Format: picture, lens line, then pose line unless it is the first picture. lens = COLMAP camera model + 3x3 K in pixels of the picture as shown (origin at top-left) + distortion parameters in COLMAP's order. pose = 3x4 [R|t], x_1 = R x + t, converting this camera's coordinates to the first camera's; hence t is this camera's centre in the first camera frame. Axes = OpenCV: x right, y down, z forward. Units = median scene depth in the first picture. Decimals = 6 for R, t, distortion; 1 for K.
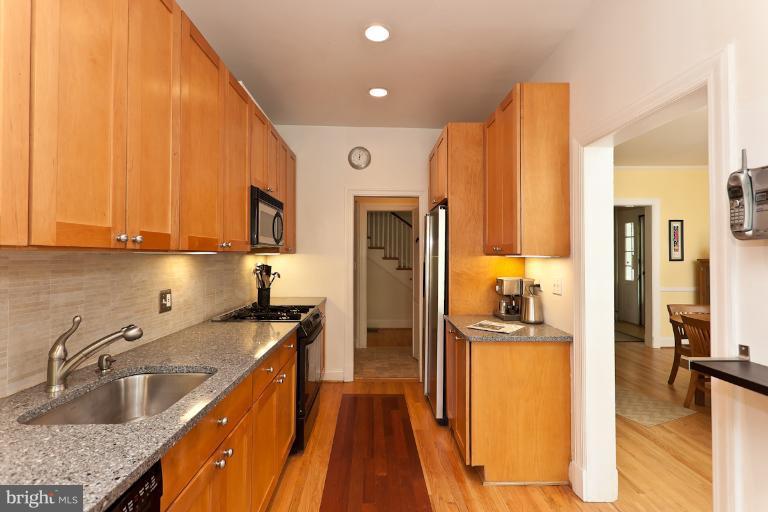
lens RADIAL K [[372.3, 0, 378.8], [0, 372.3, 248.9], [0, 0, 1]] dist [-0.002101, -0.000307]
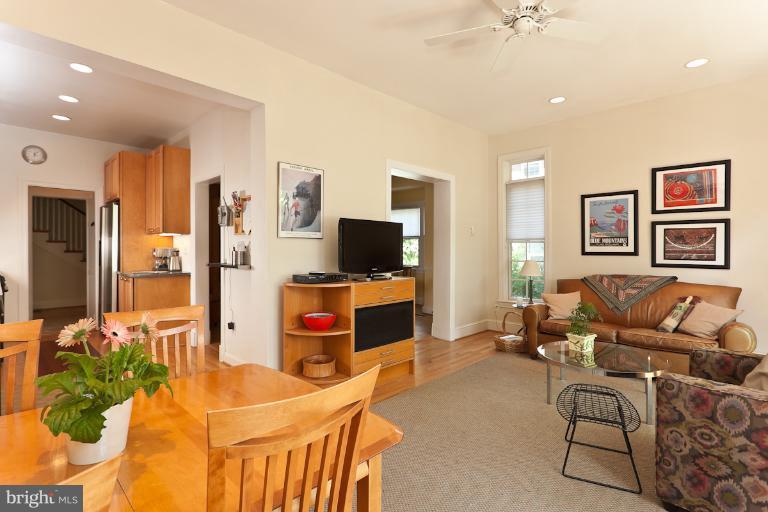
lens RADIAL K [[372.3, 0, 378.8], [0, 372.3, 248.9], [0, 0, 1]] dist [-0.002101, -0.000307]
pose [[0.707623, -0.001849, 0.706587, -0.113420], [-0.012956, 0.999794, 0.015592, 0.030297], [-0.706471, -0.020188, 0.707454, -0.666541]]
